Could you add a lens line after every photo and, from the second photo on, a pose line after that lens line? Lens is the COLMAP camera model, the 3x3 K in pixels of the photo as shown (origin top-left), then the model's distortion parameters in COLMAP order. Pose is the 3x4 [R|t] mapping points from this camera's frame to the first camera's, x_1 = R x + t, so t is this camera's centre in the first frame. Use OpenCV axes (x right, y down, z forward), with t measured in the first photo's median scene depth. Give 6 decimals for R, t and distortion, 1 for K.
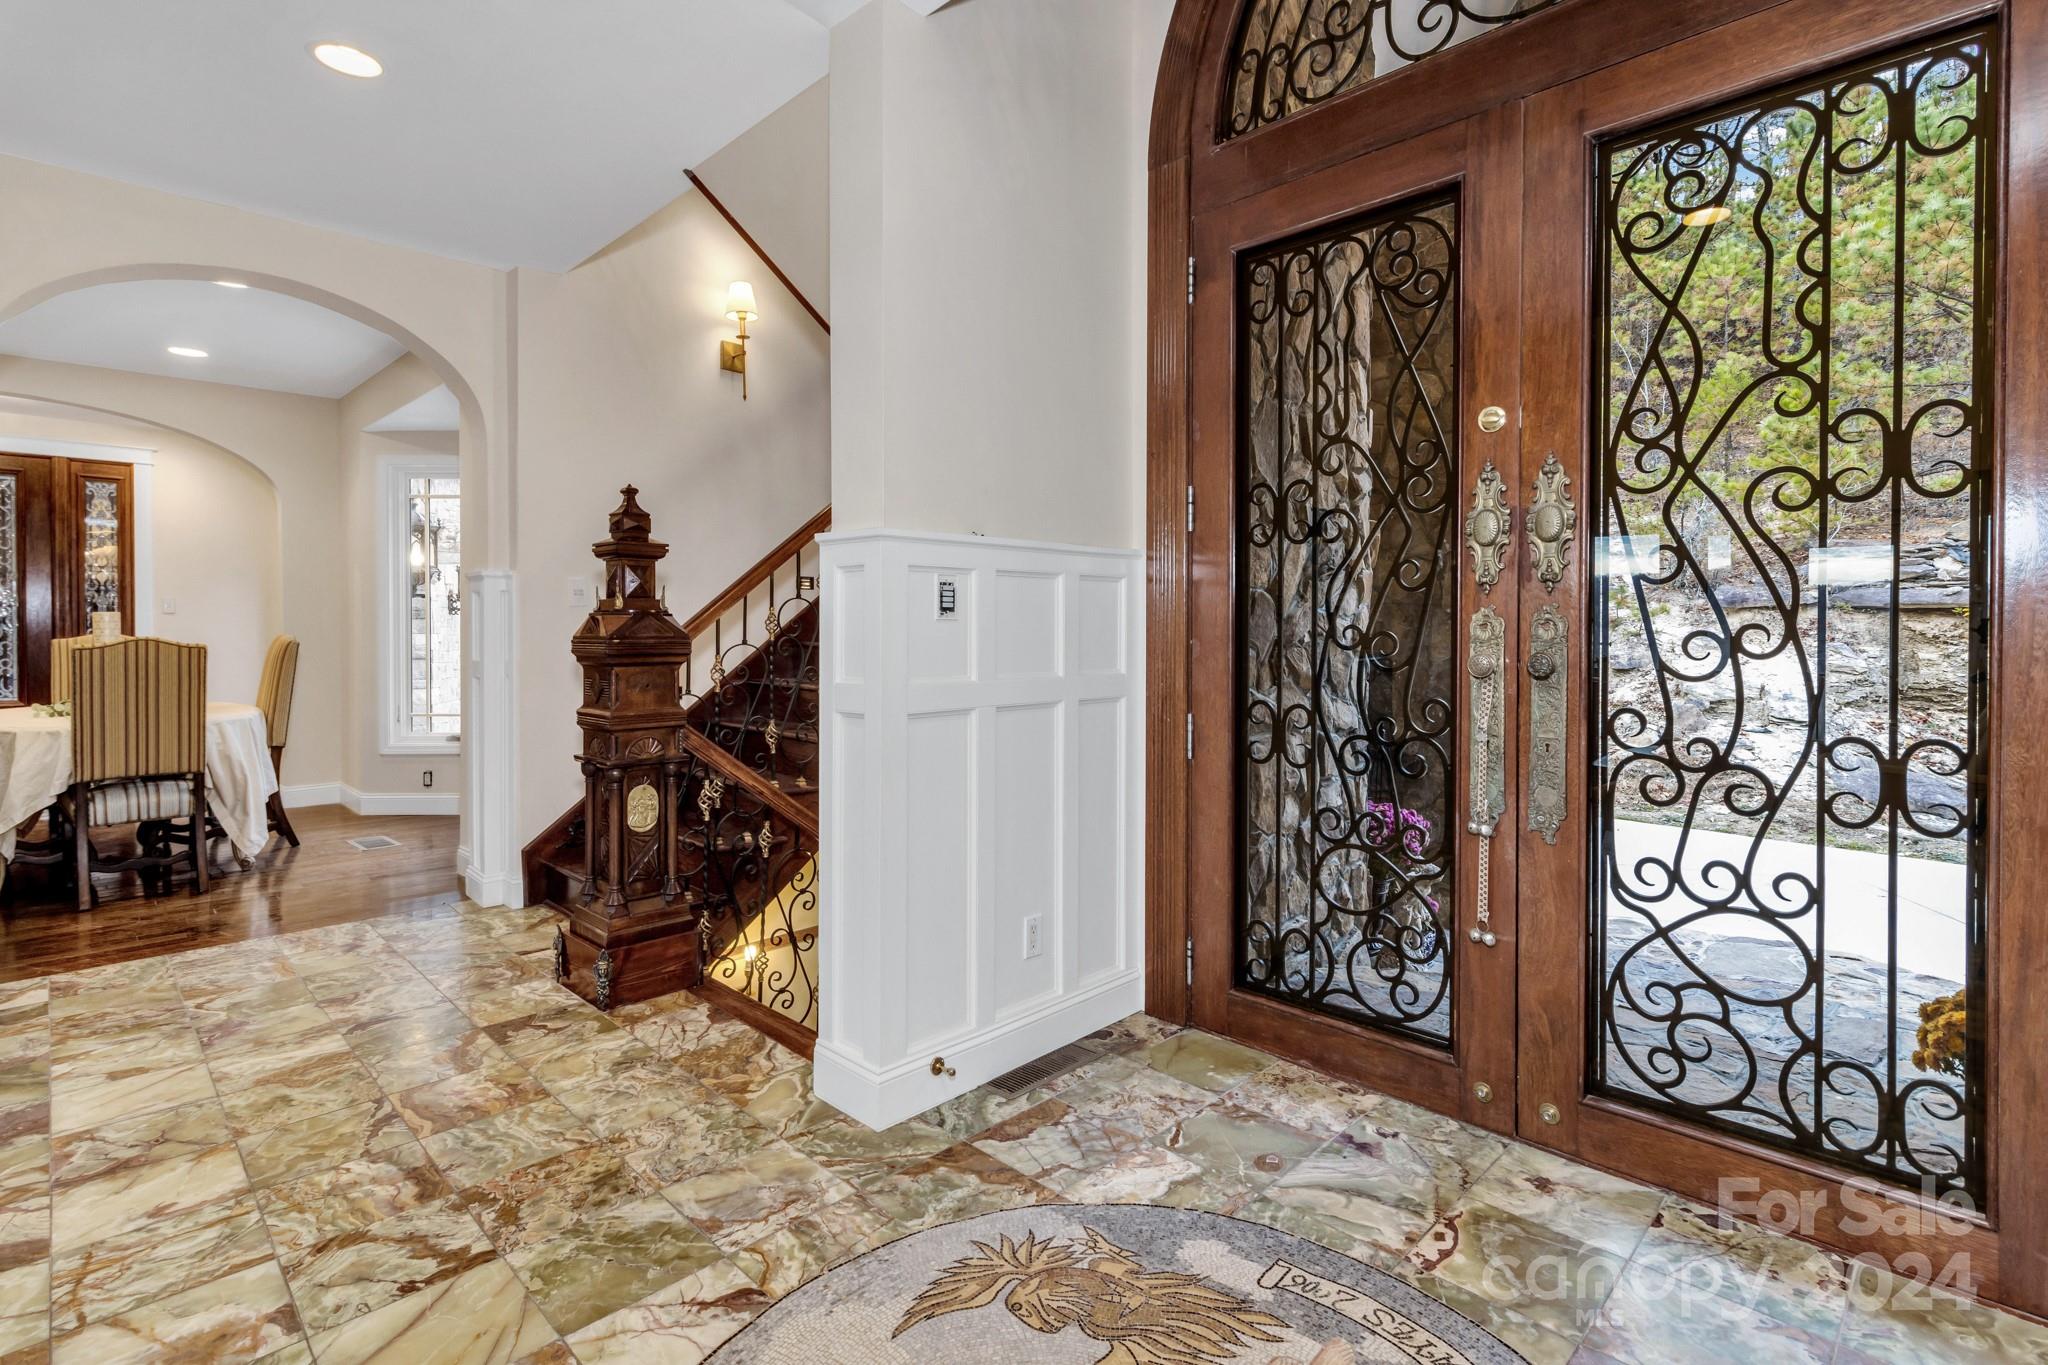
lens RADIAL K [[995.3, 0, 1020.4], [0, 995.3, 639.5], [0, 0, 1]] dist [0.005624, 0.000618]
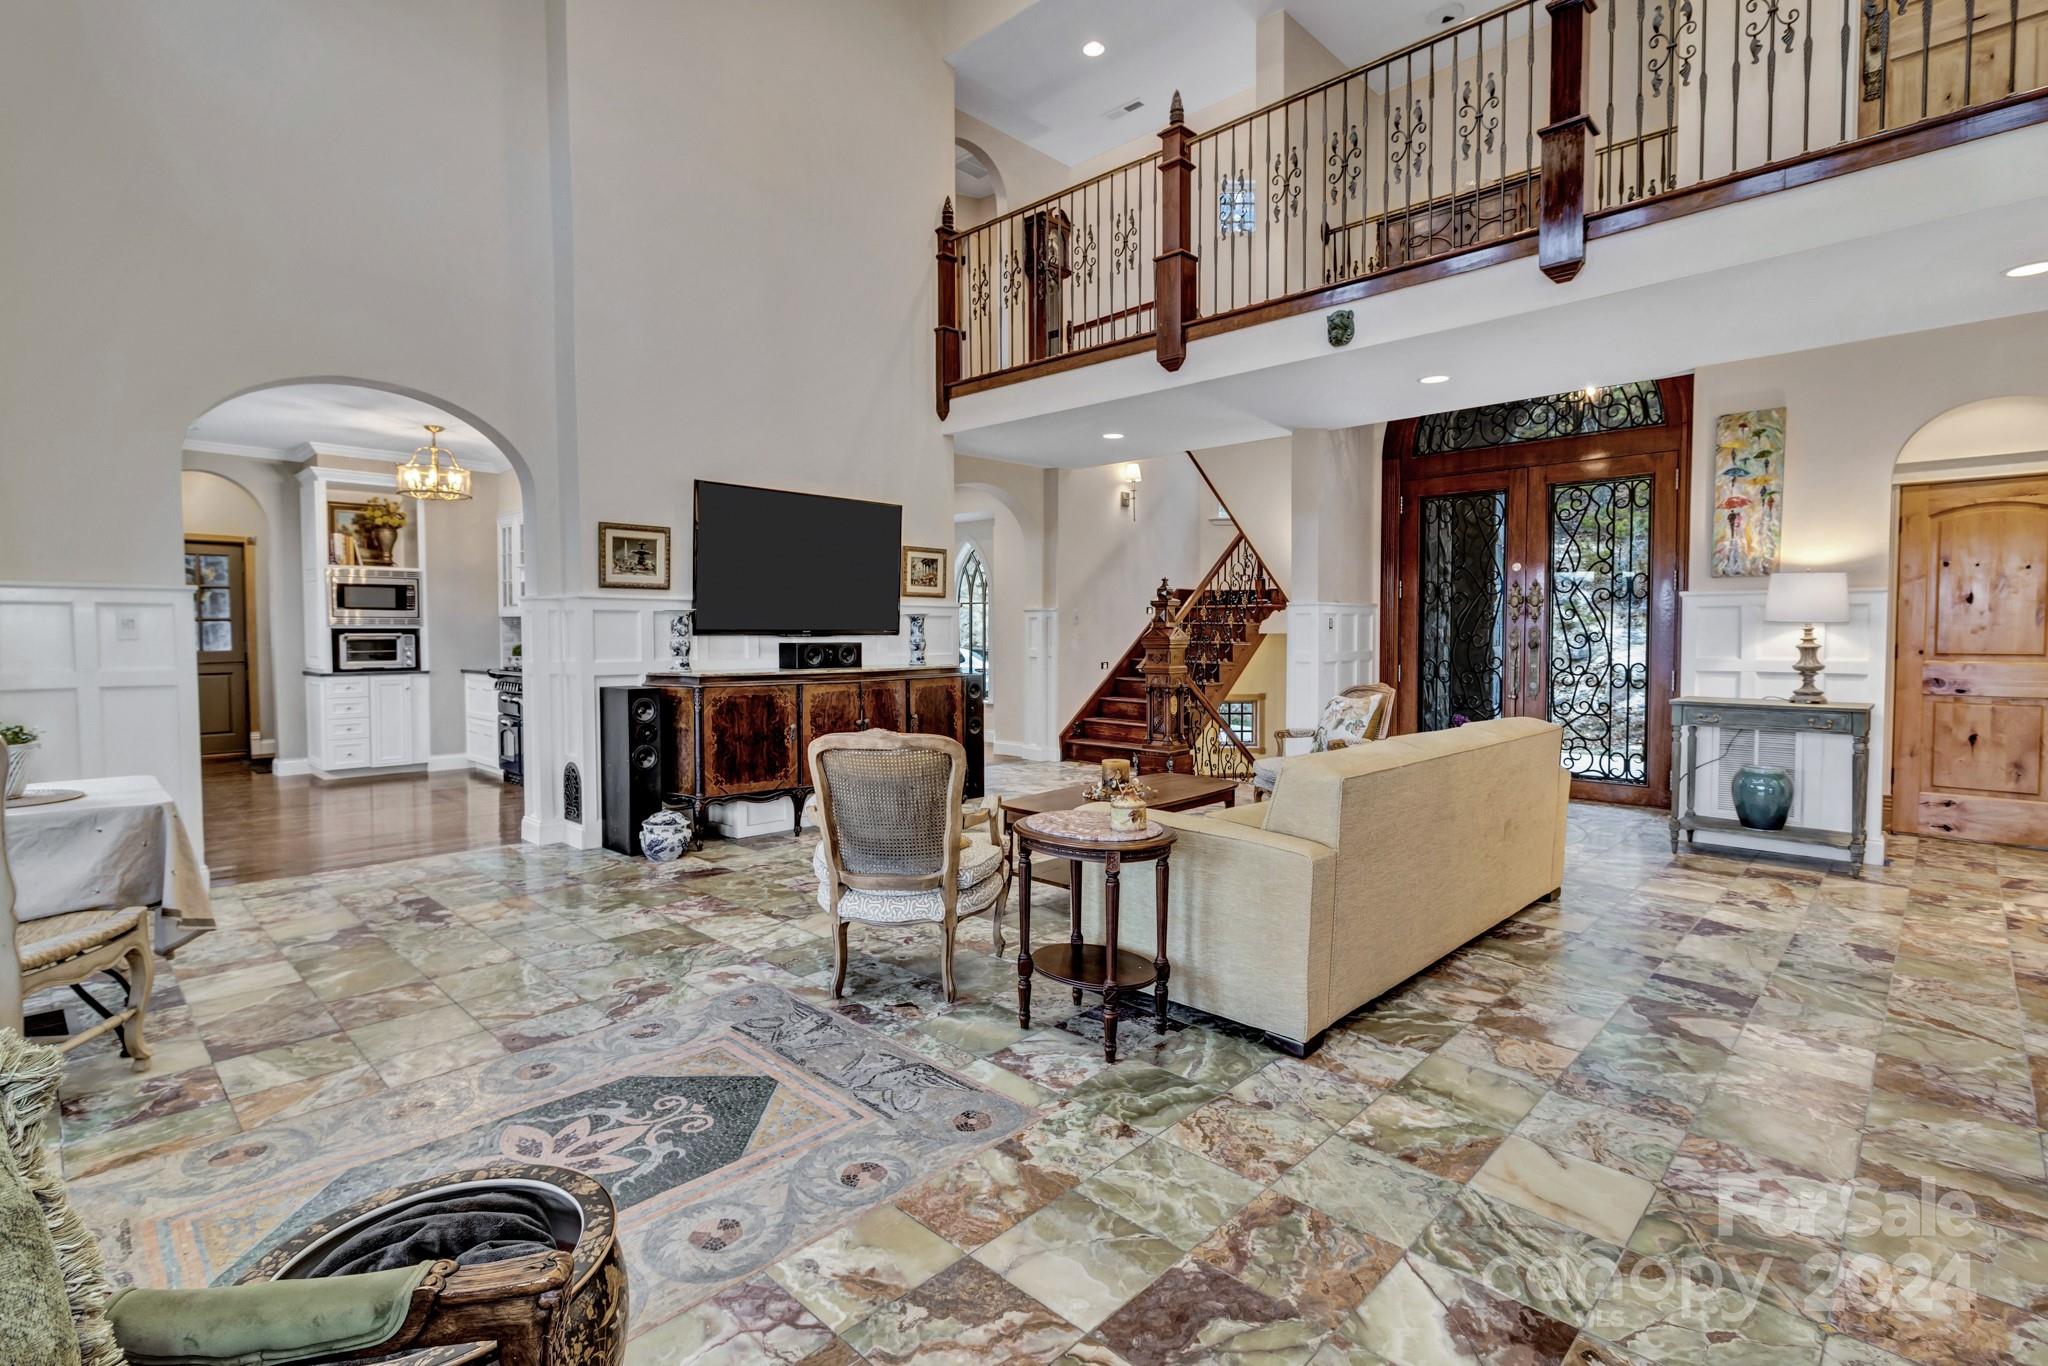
lens RADIAL K [[954.0, 0, 998.9], [0, 954.0, 660.7], [0, 0, 1]] dist [0.001945, 0.001037]
pose [[0.999941, -0.004052, -0.010080, -1.231081], [0.004273, 0.999748, 0.022022, 0.001134], [0.009988, -0.022064, 0.999707, -2.212538]]
